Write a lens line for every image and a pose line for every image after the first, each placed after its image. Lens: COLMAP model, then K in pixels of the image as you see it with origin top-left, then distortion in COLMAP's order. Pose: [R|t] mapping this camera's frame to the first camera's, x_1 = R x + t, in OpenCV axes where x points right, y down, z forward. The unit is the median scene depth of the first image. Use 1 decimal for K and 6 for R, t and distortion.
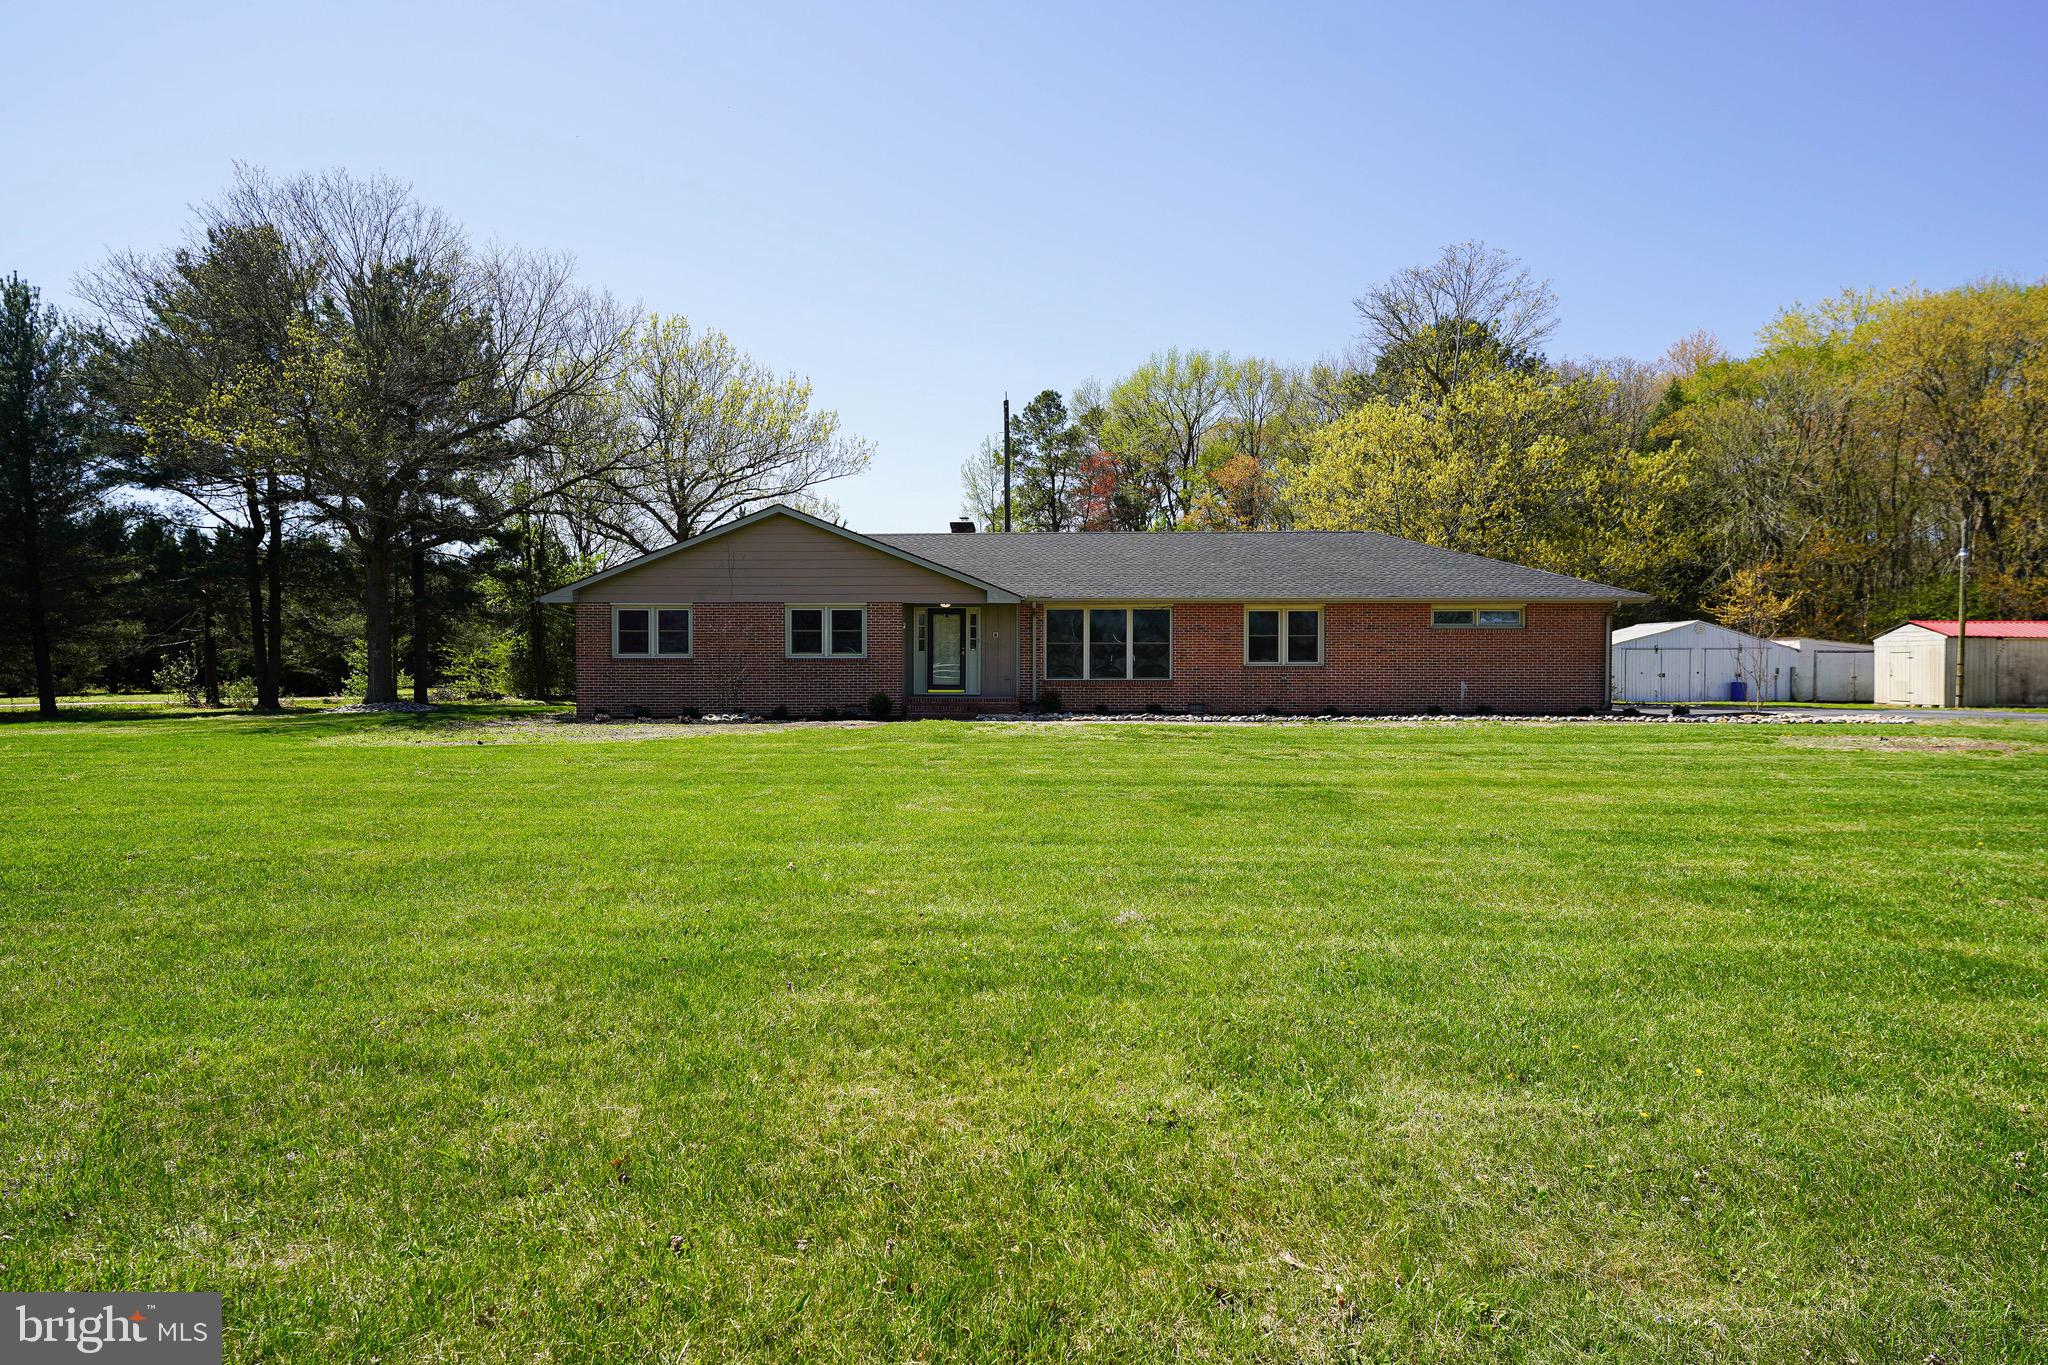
lens RADIAL K [[1056.3, 0, 1018.9], [0, 1056.3, 681.0], [0, 0, 1]] dist [0.005242, 0.000544]
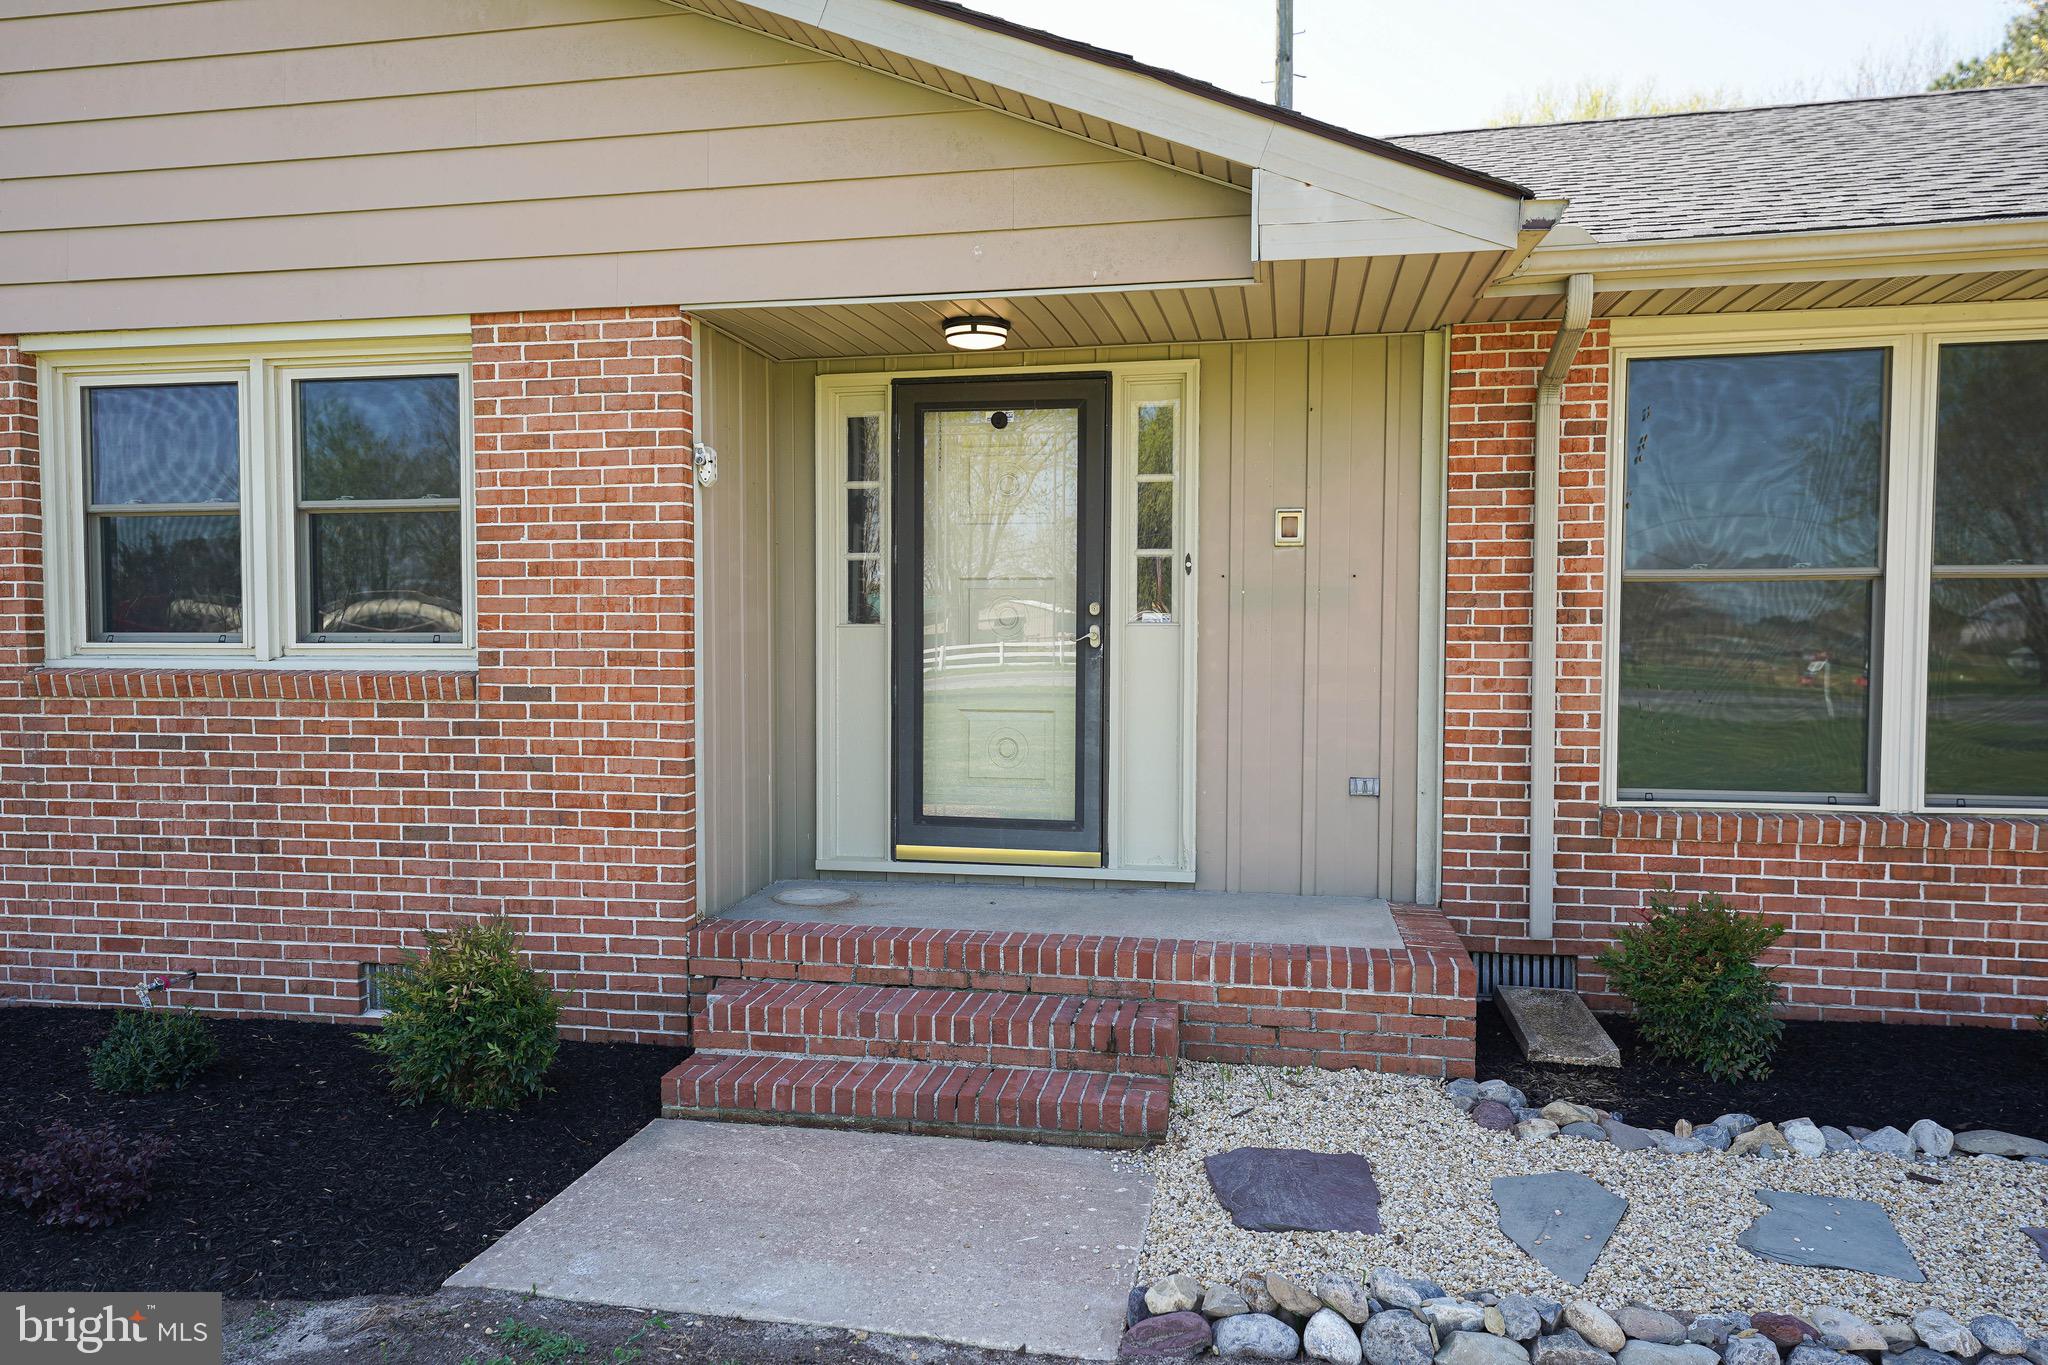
lens RADIAL K [[1392.0, 0, 1023.7], [0, 1392.0, 689.2], [0, 0, 1]] dist [0.004788, 0.000505]
pose [[0.987247, 0.004436, -0.159135, -0.027177], [-0.001751, 0.999854, 0.017006, -0.021017], [0.159187, -0.016510, 0.987110, 0.745318]]
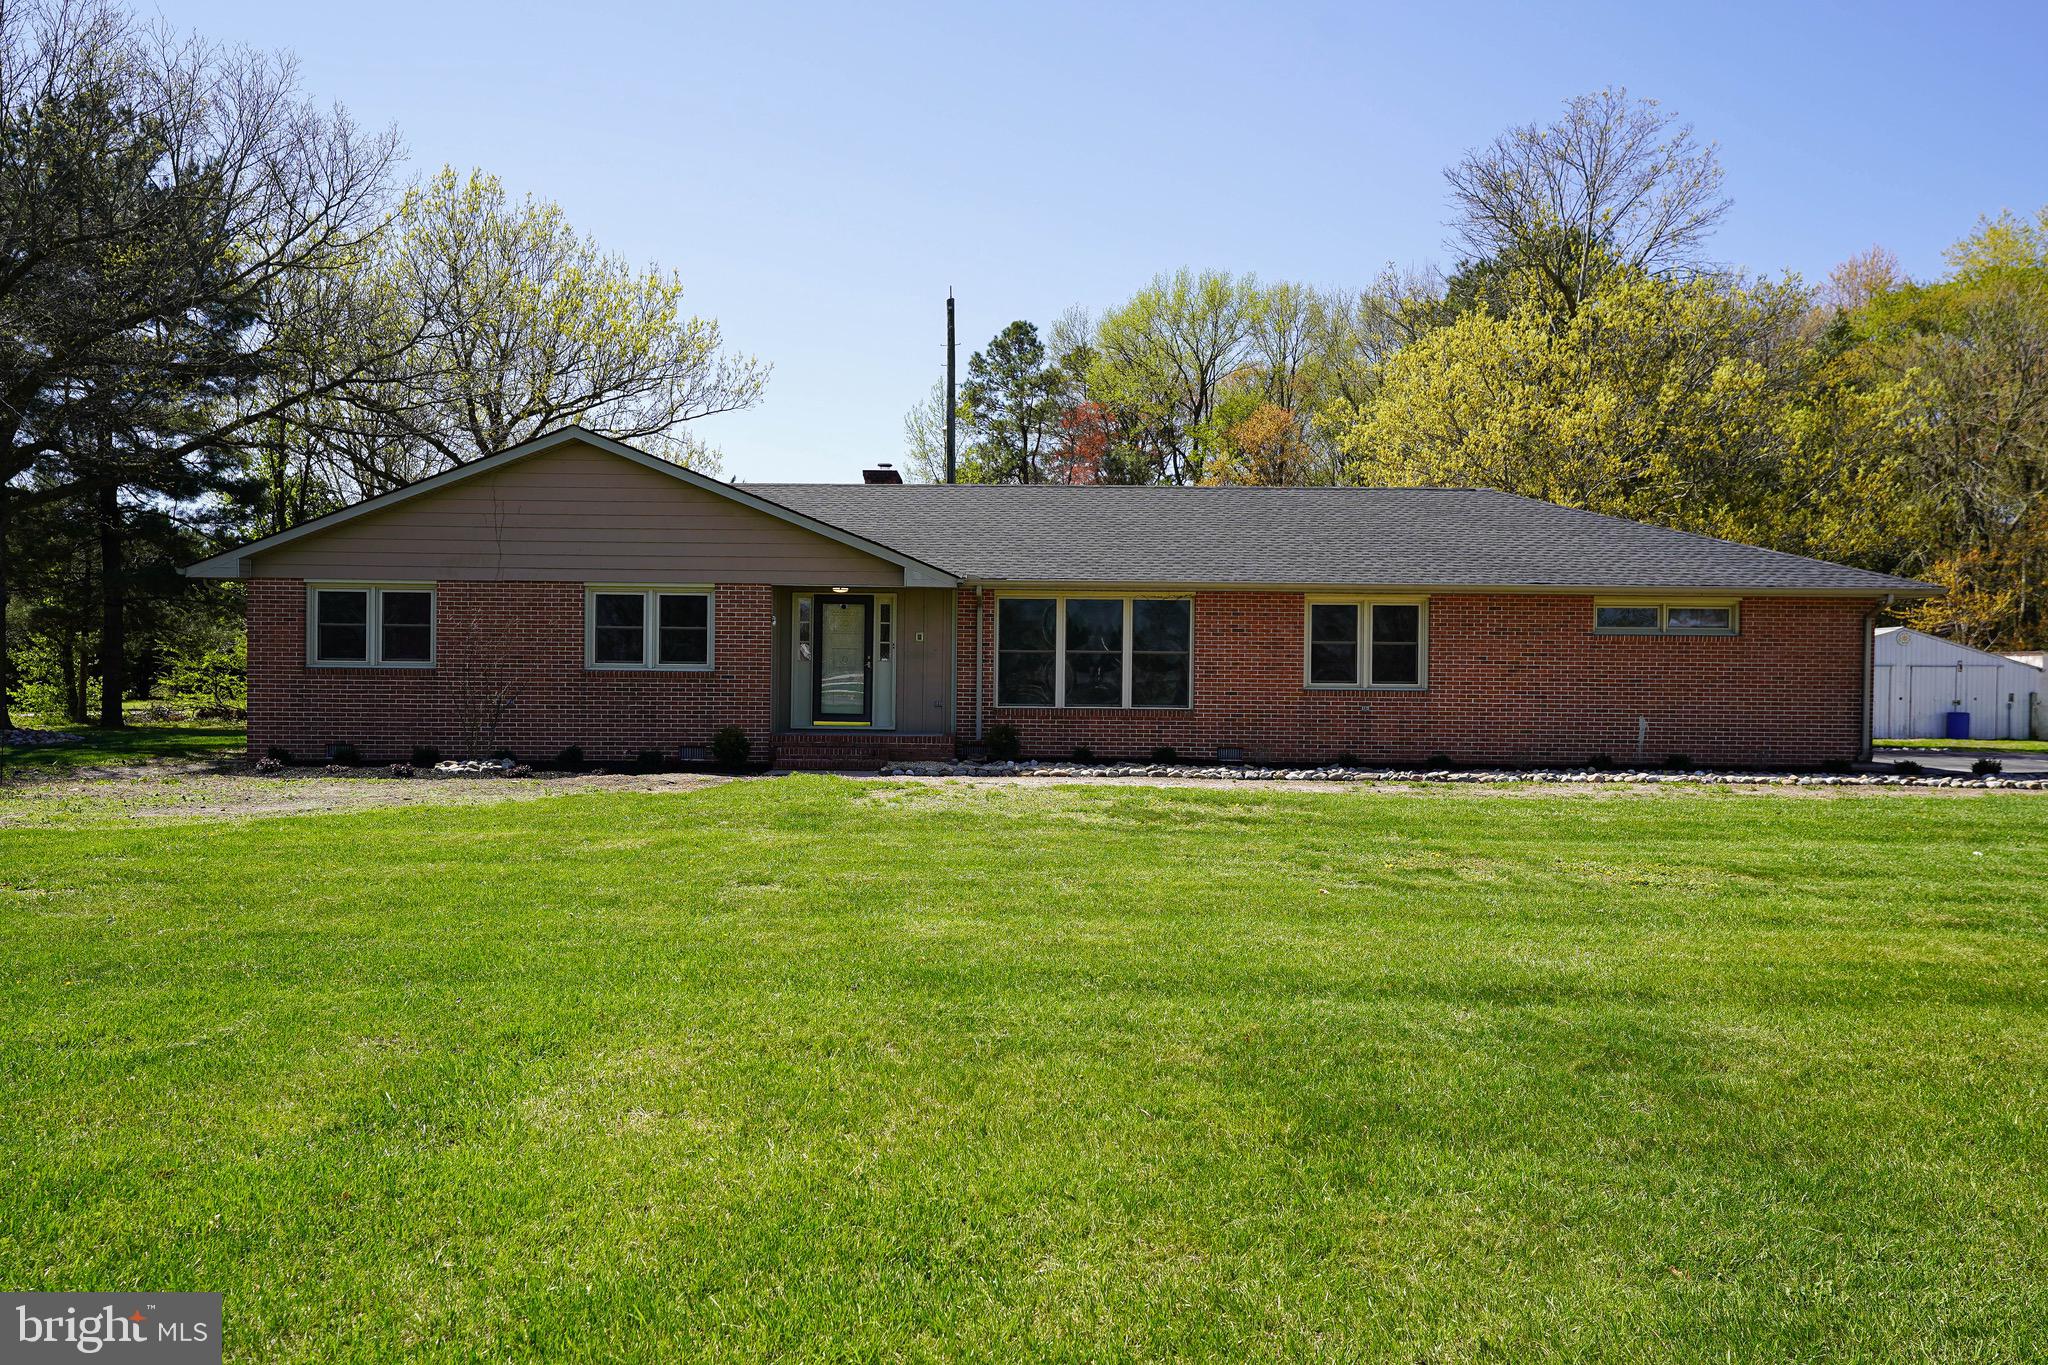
lens RADIAL K [[1286.2, 0, 1018.3], [0, 1286.2, 689.4], [0, 0, 1]] dist [0.009639, -0.000600]
pose [[0.999638, 0.009580, 0.025132, 0.017818], [-0.009506, 0.999950, -0.003031, -0.009470], [-0.025160, 0.002791, 0.999680, 0.206750]]
